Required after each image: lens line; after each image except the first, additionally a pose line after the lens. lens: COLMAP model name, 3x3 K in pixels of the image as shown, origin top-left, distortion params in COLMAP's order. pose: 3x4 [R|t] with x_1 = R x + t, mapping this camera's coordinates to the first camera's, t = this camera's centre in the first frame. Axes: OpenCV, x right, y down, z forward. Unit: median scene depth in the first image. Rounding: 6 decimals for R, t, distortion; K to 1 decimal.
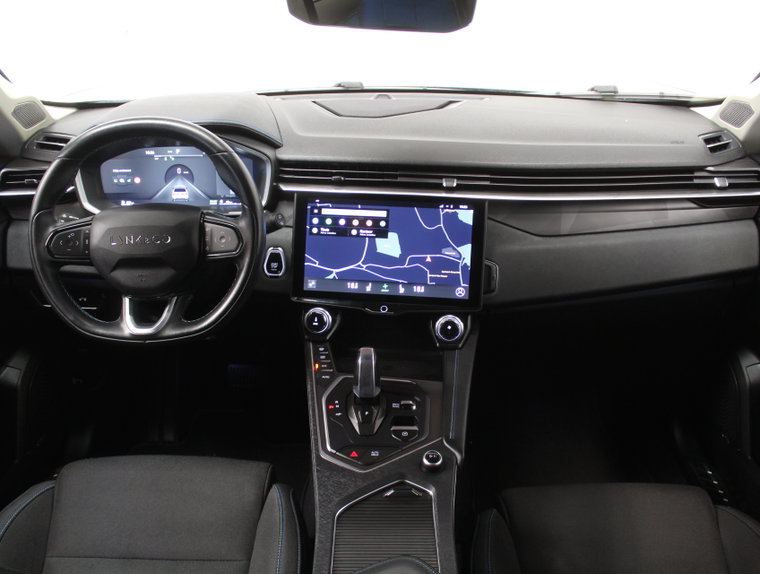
lens RADIAL K [[689.2, 0, 382.8], [0, 689.2, 285.3], [0, 0, 1]] dist [-0.100235, 0.000000]
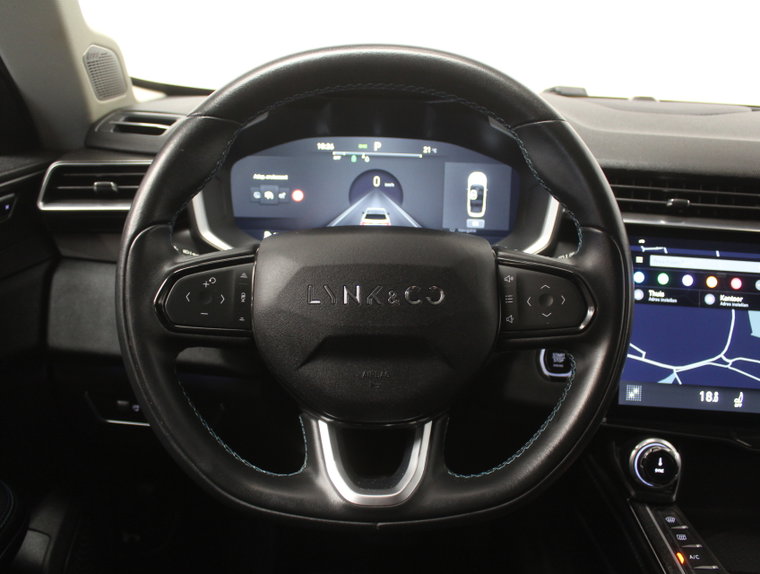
lens RADIAL K [[689.2, 0, 381.3], [0, 689.2, 290.2], [0, 0, 1]] dist [-0.100235, 0.000000]
pose [[0.999481, 0.025318, 0.019919, -0.314989], [-0.022708, 0.992294, -0.121809, -0.012822], [-0.022849, 0.121294, 0.992354, 0.472118]]
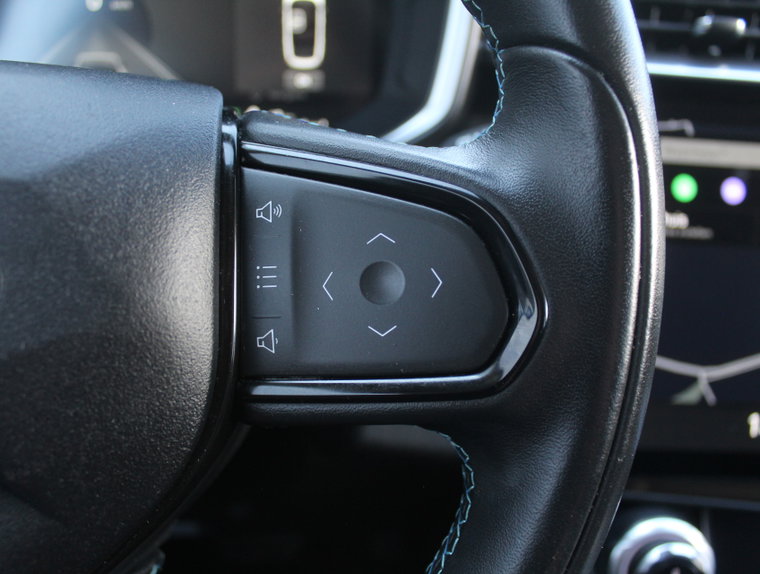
lens RADIAL K [[689.2, 0, 374.4], [0, 689.2, 286.0], [0, 0, 1]] dist [-0.100235, 0.000000]
pose [[0.996809, -0.010478, 0.079128, -0.217982], [0.009155, 0.999812, 0.017065, -0.060917], [-0.079292, -0.016286, 0.996718, 0.755473]]
